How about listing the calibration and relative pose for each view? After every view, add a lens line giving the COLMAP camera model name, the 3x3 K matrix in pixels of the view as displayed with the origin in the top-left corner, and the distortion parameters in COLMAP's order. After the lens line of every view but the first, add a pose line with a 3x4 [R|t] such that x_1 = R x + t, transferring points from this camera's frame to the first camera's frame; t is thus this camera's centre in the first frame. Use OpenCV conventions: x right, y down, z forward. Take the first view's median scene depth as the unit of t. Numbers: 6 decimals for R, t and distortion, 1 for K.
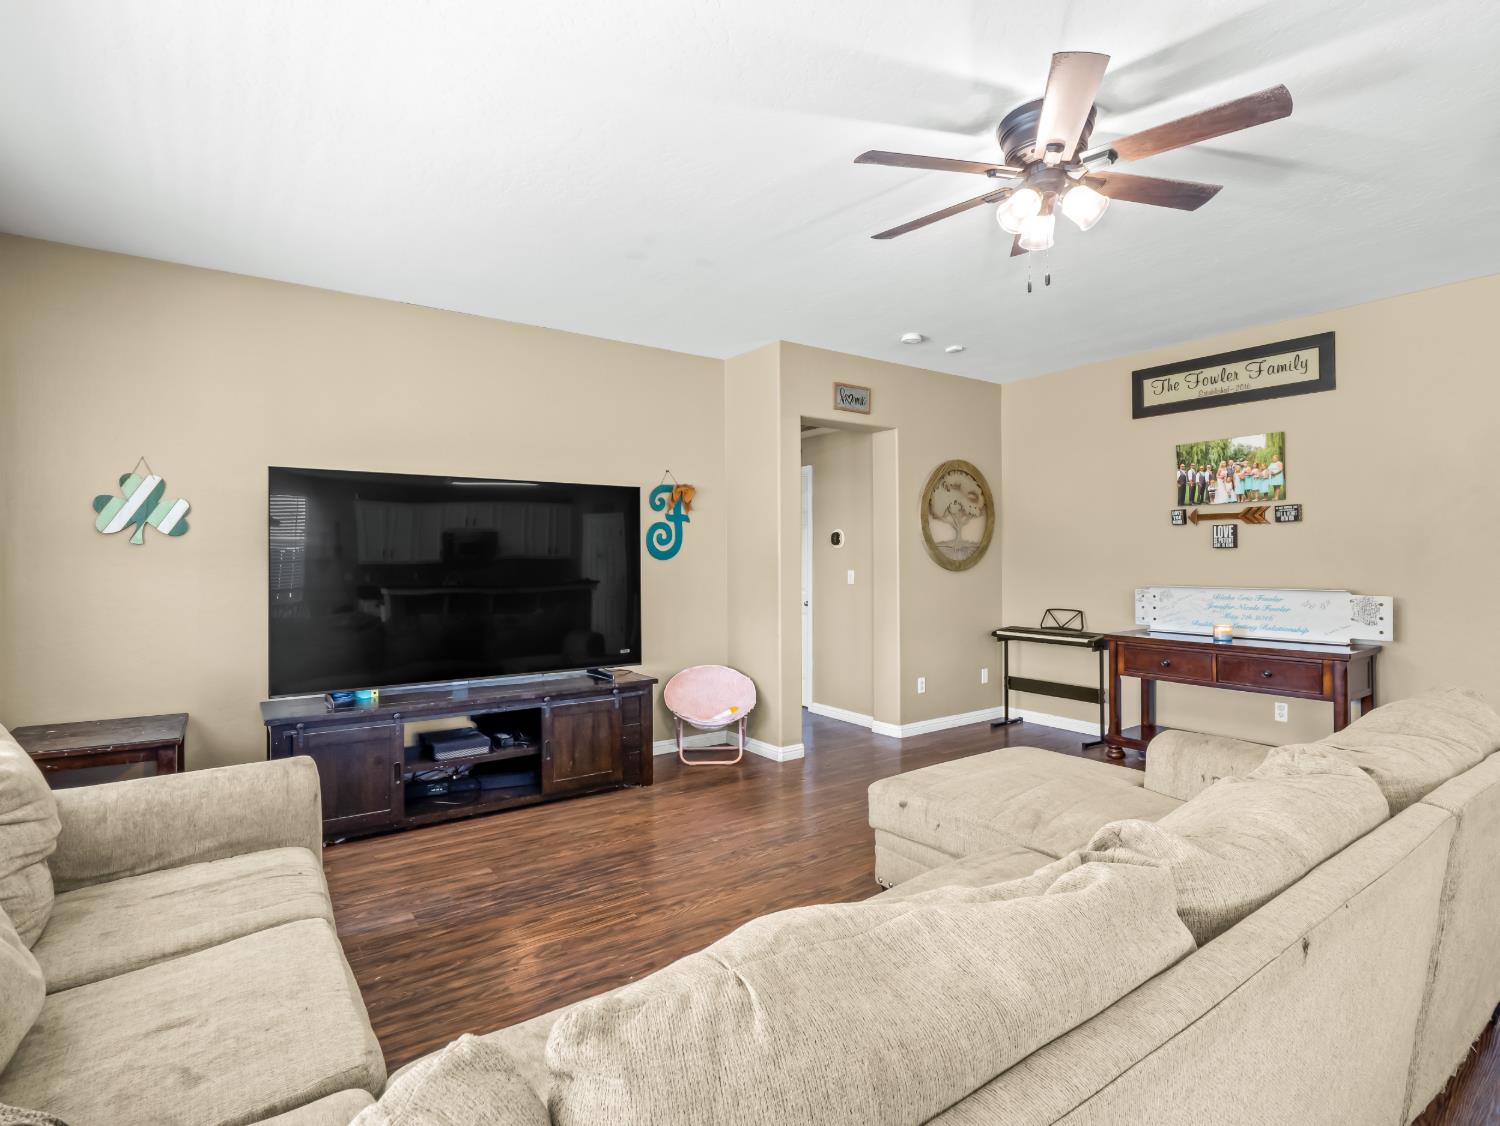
lens RADIAL K [[757.6, 0, 722.7], [0, 757.6, 557.6], [0, 0, 1]] dist [-0.001864, -0.000355]
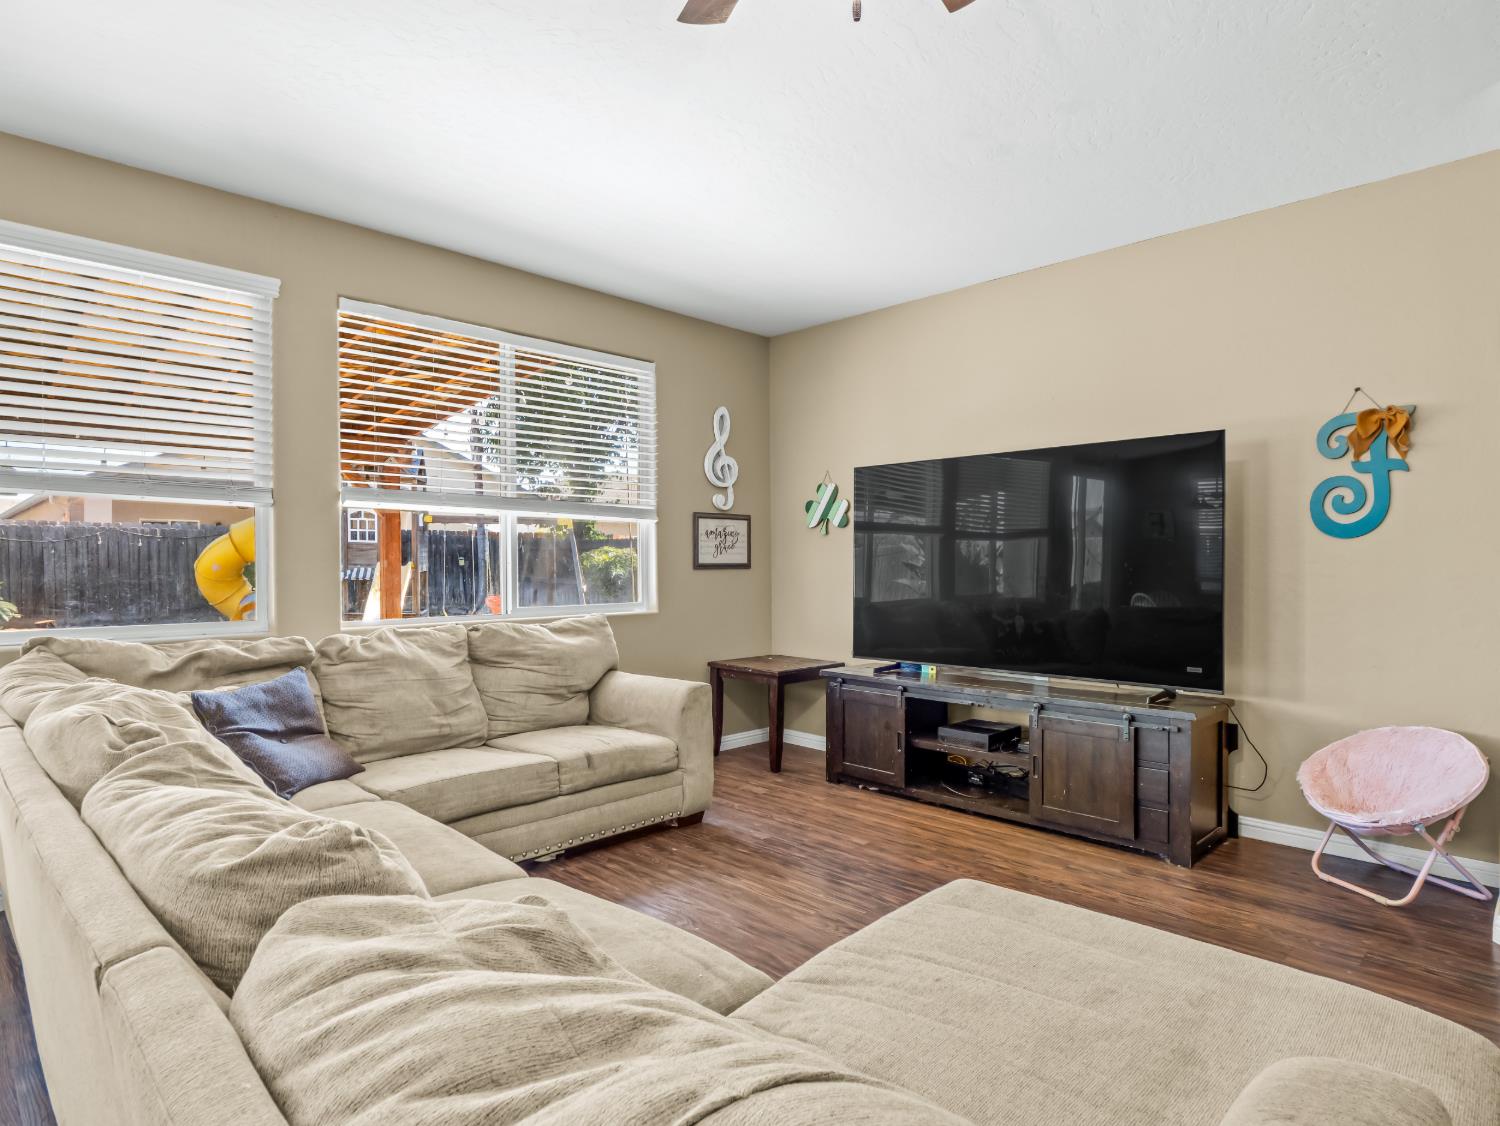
lens RADIAL K [[842.3, 0, 750.0], [0, 842.3, 563.0], [0, 0, 1]] dist [0.002012, 0.000259]
pose [[0.189639, 0.004979, -0.981841, 0.664444], [0.001401, 0.999985, 0.005342, 0.024735], [0.981853, -0.002388, 0.189630, 0.542186]]
